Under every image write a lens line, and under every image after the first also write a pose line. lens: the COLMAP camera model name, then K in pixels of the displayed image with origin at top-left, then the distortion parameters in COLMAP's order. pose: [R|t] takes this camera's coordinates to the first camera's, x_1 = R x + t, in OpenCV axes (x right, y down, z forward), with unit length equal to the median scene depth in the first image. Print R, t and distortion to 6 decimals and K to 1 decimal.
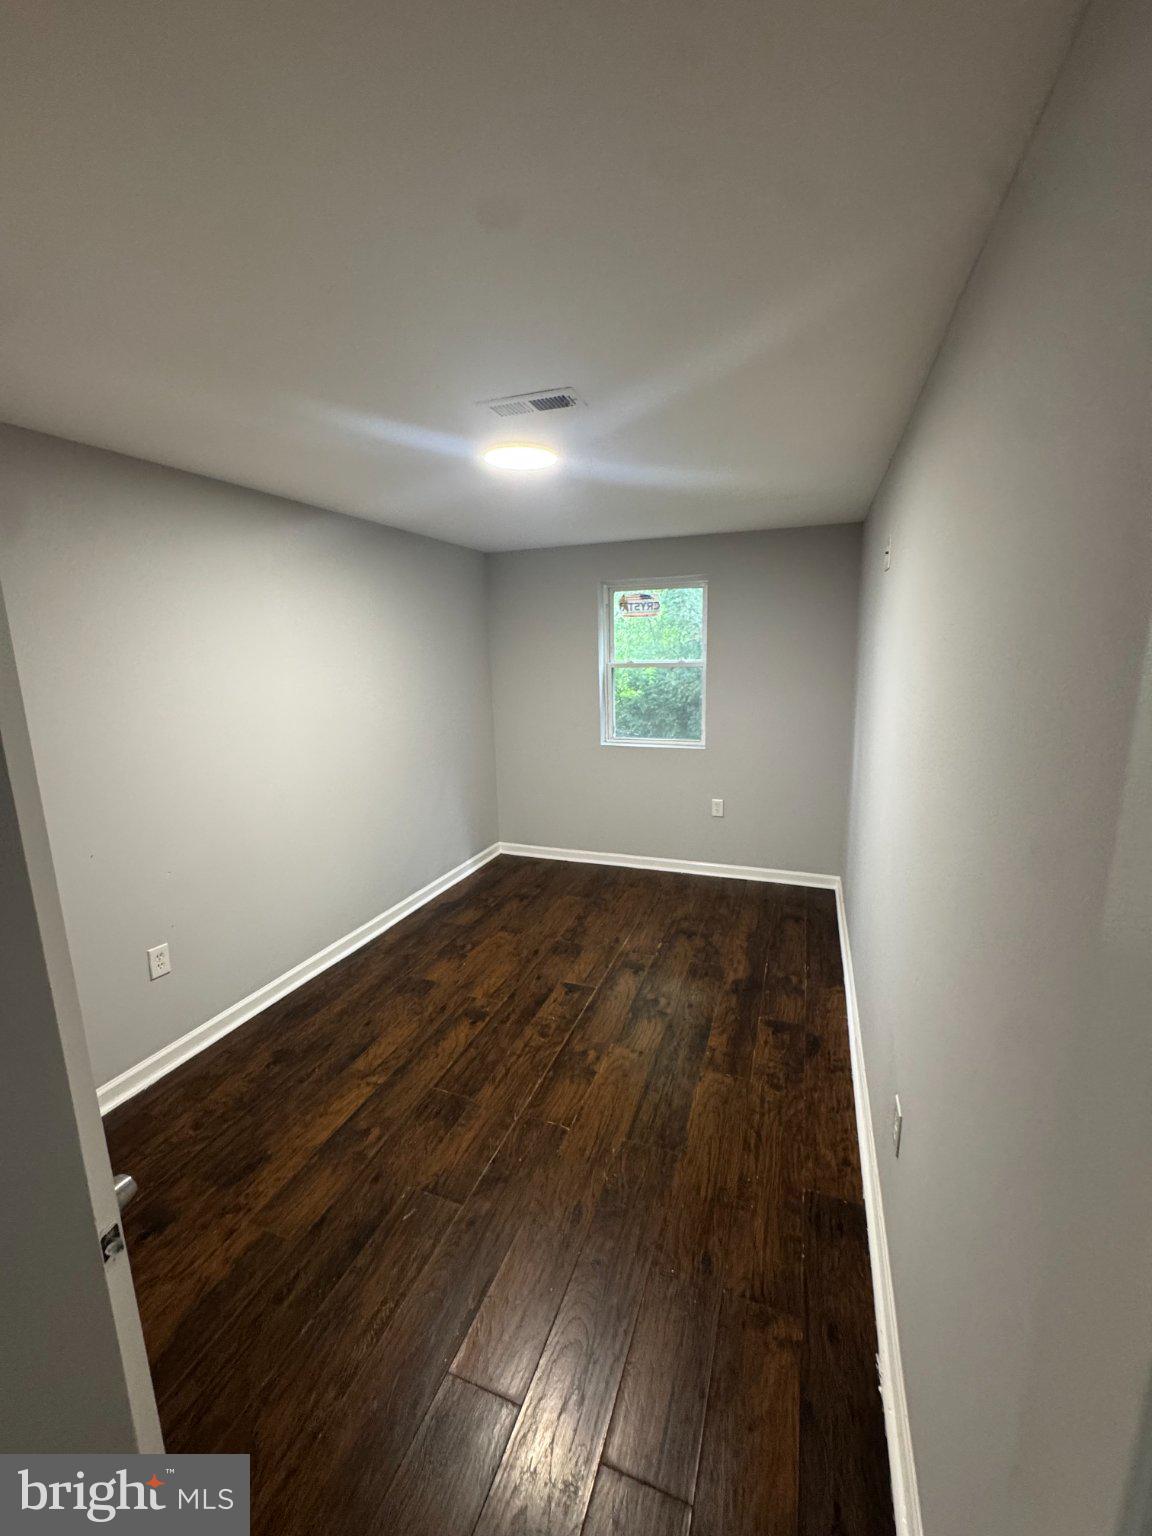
lens RADIAL K [[608.9, 0, 576.0], [0, 608.9, 768.0], [0, 0, 1]] dist [-0.002340, -0.000269]
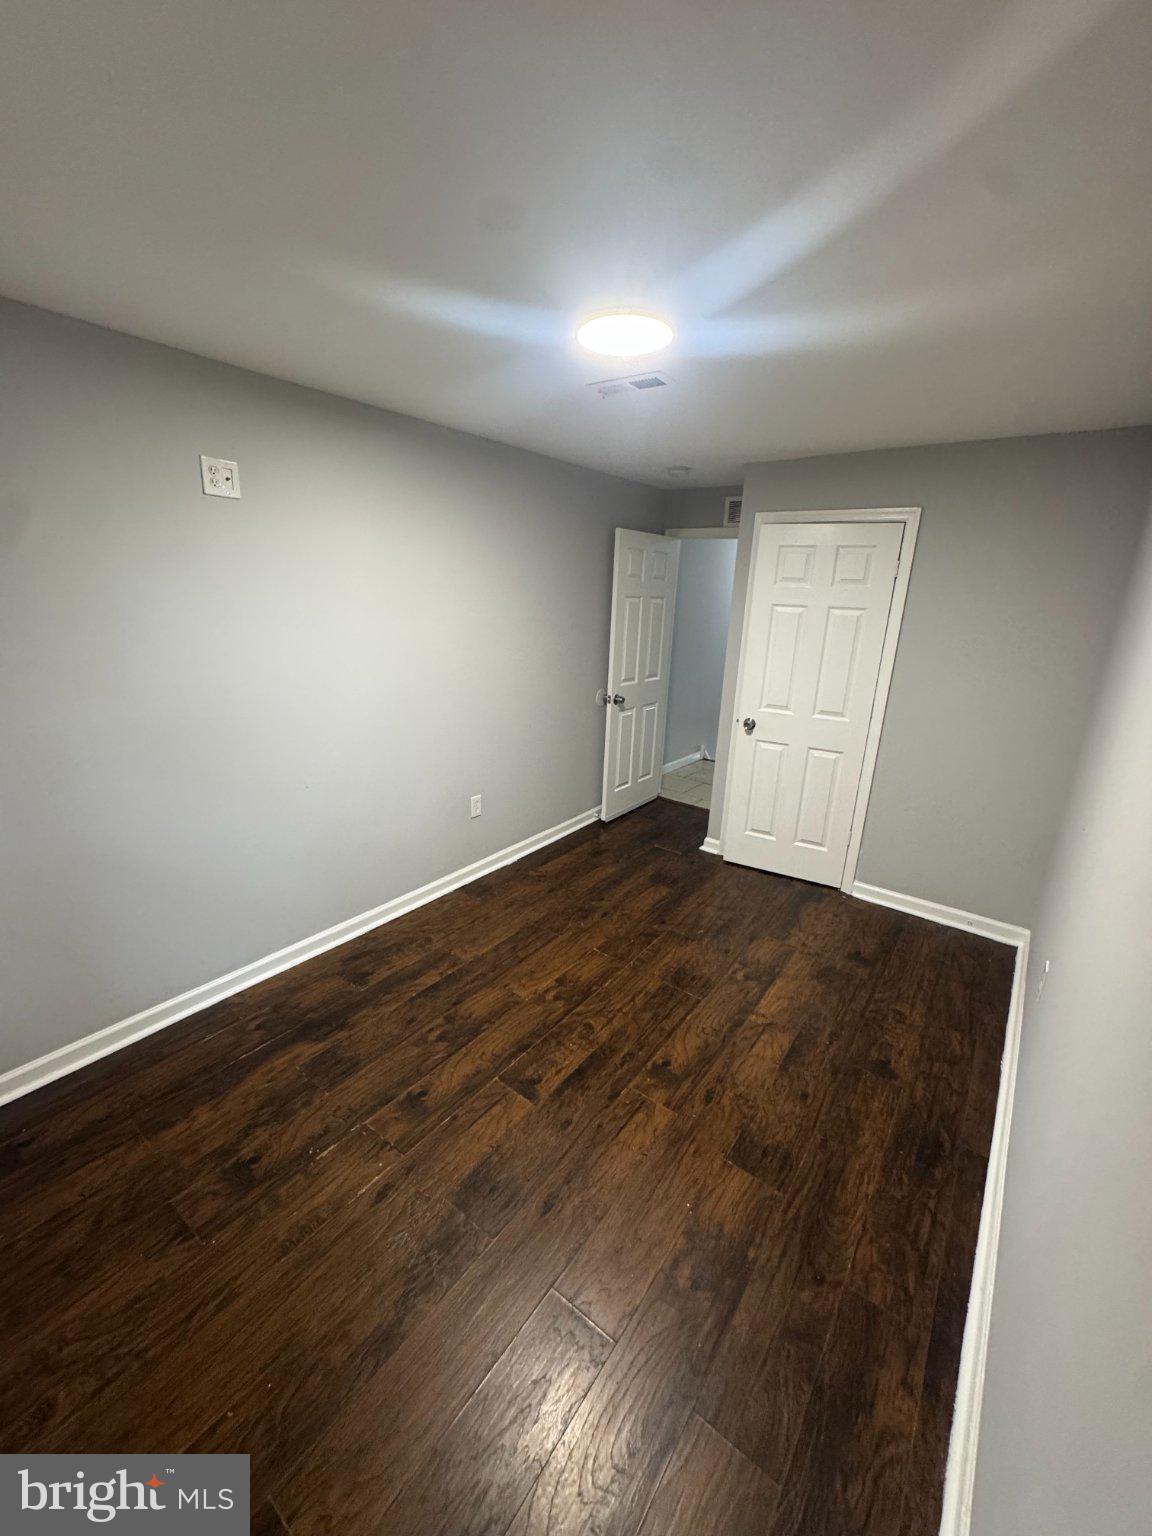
lens RADIAL K [[608.9, 0, 576.0], [0, 608.9, 768.0], [0, 0, 1]] dist [-0.002340, -0.000269]
pose [[-0.959952, -0.093041, 0.264263, -0.240191], [0.038627, 0.890284, 0.453764, -0.320411], [-0.277488, 0.445800, -0.851037, 1.615938]]
